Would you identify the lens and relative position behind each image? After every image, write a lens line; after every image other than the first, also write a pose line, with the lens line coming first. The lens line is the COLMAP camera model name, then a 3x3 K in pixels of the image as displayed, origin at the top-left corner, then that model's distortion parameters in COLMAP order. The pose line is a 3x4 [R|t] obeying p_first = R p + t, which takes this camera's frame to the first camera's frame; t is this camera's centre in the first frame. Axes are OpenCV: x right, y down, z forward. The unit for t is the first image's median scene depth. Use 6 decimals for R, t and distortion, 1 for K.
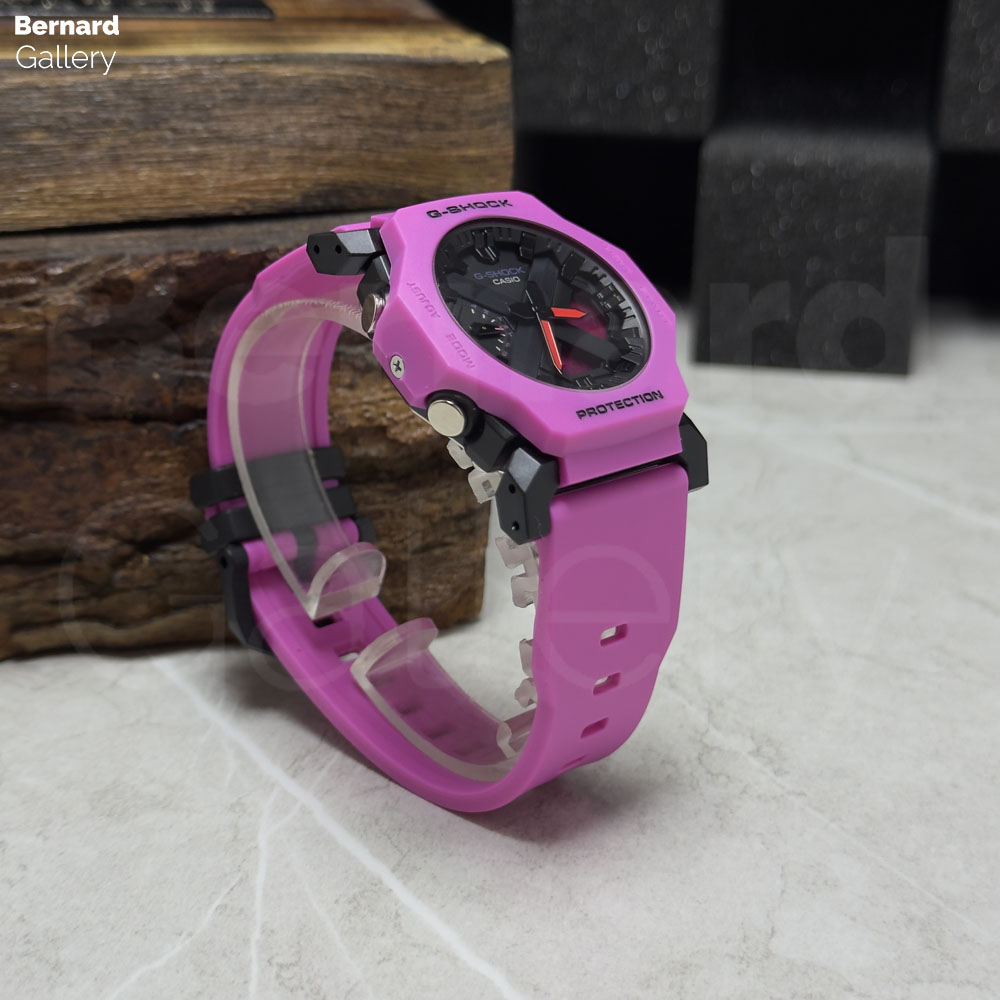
lens RADIAL K [[1970.7, 0, 513.3], [0, 1970.7, 501.9], [0, 0, 1]] dist [0.175209, -0.415276]
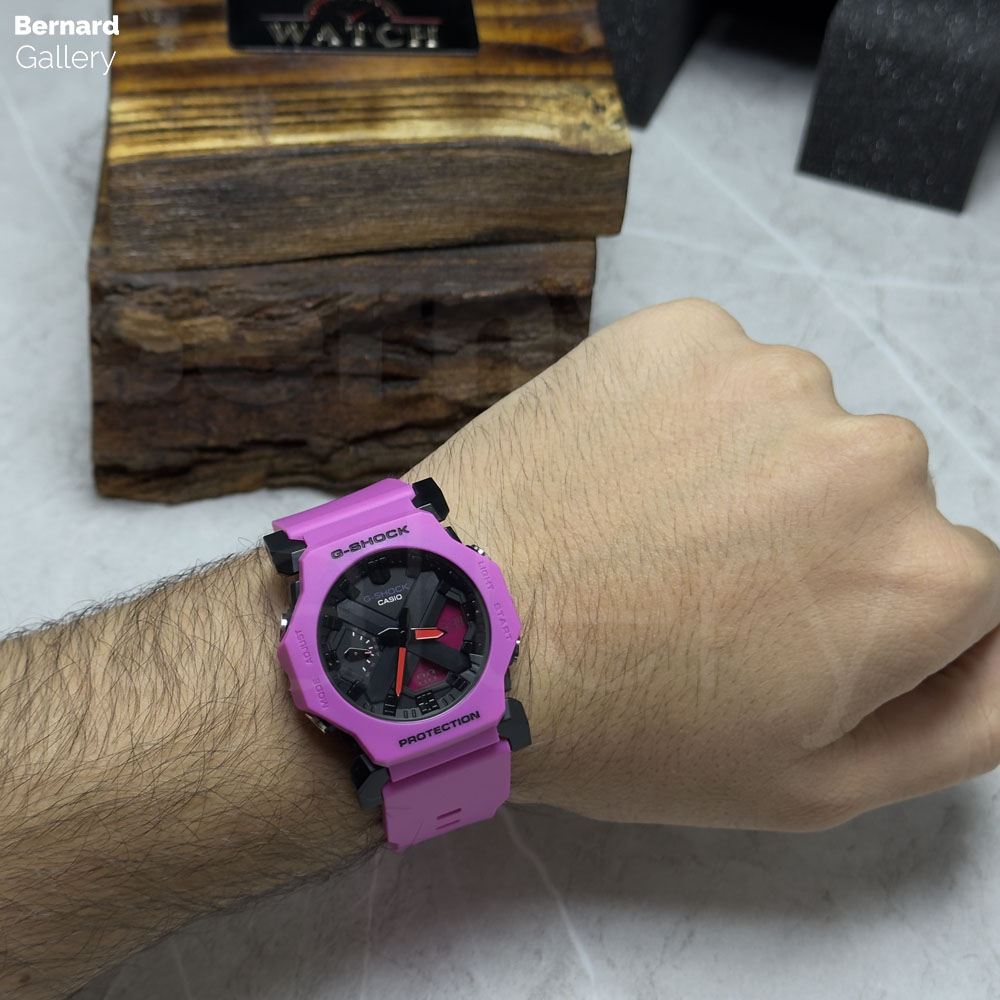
lens RADIAL K [[1989.4, 0, 500.0], [0, 1989.4, 500.0], [0, 0, 1]] dist [0.140785, -0.149229]
pose [[0.983777, 0.159663, -0.081793, 0.070514], [-0.111333, 0.900896, 0.419513, -0.654400], [0.140668, -0.403601, 0.904057, -0.459051]]
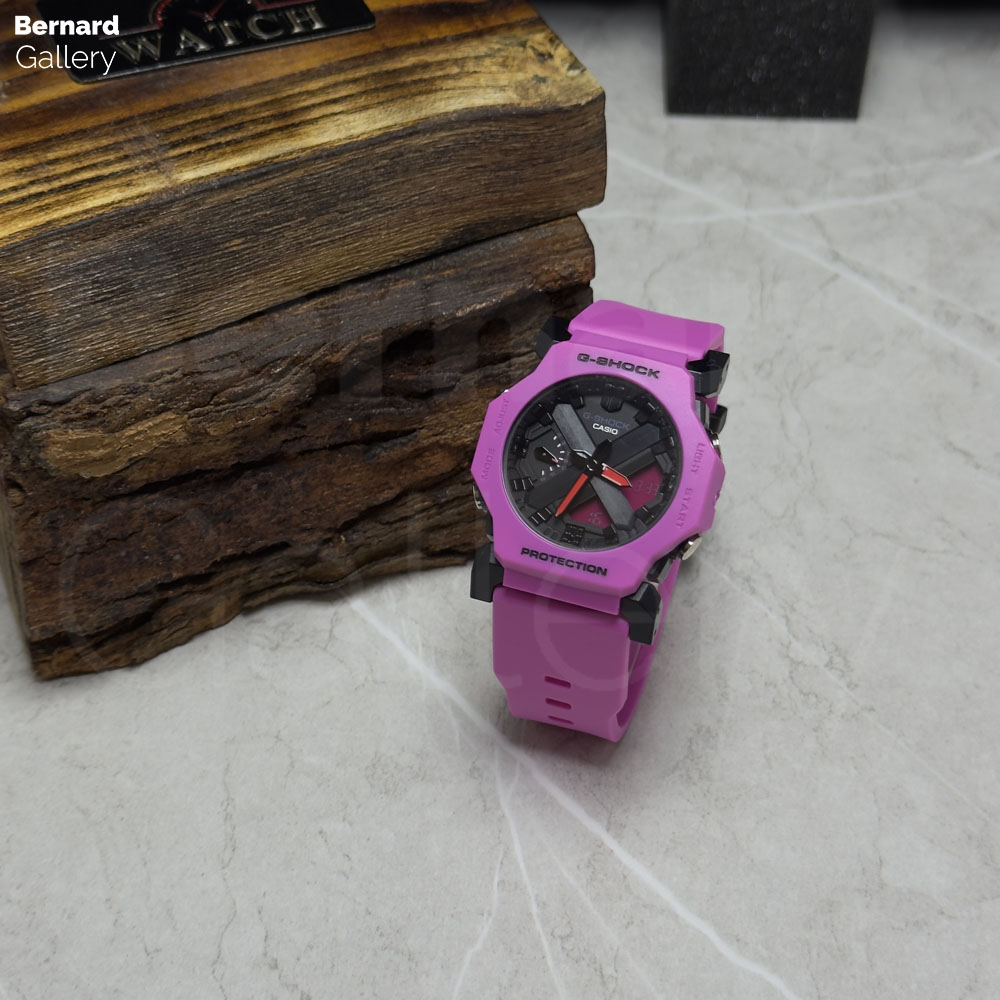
lens RADIAL K [[1970.7, 0, 513.3], [0, 1970.7, 501.9], [0, 0, 1]] dist [0.175209, -0.415276]
pose [[0.989749, -0.097200, 0.104642, -0.221981], [0.048322, 0.917372, 0.395086, -0.518719], [-0.134398, -0.385980, 0.912665, -0.164954]]
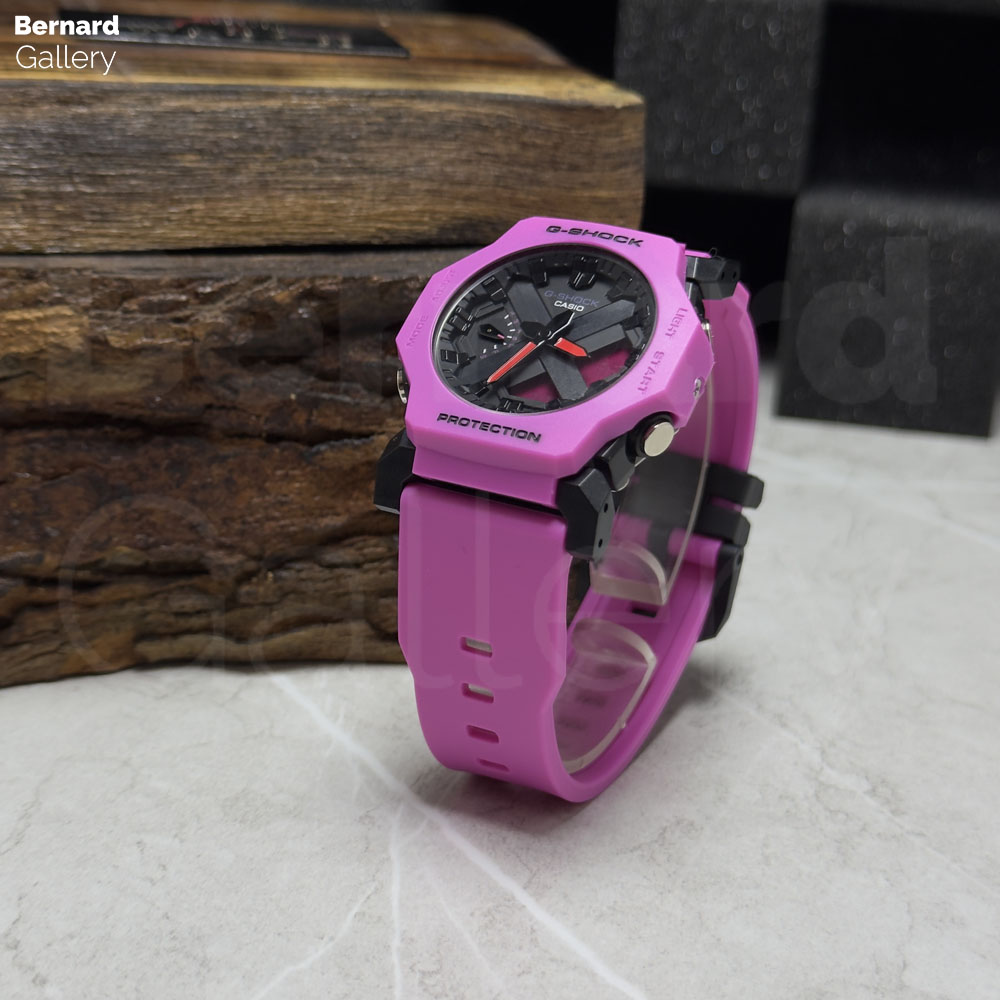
lens RADIAL K [[1970.7, 0, 513.3], [0, 1970.7, 501.9], [0, 0, 1]] dist [0.175209, -0.415276]
pose [[0.998976, 0.045208, -0.001648, -0.064992], [-0.045238, 0.998501, -0.030823, 0.017817], [0.000252, 0.030866, 0.999524, -0.018406]]
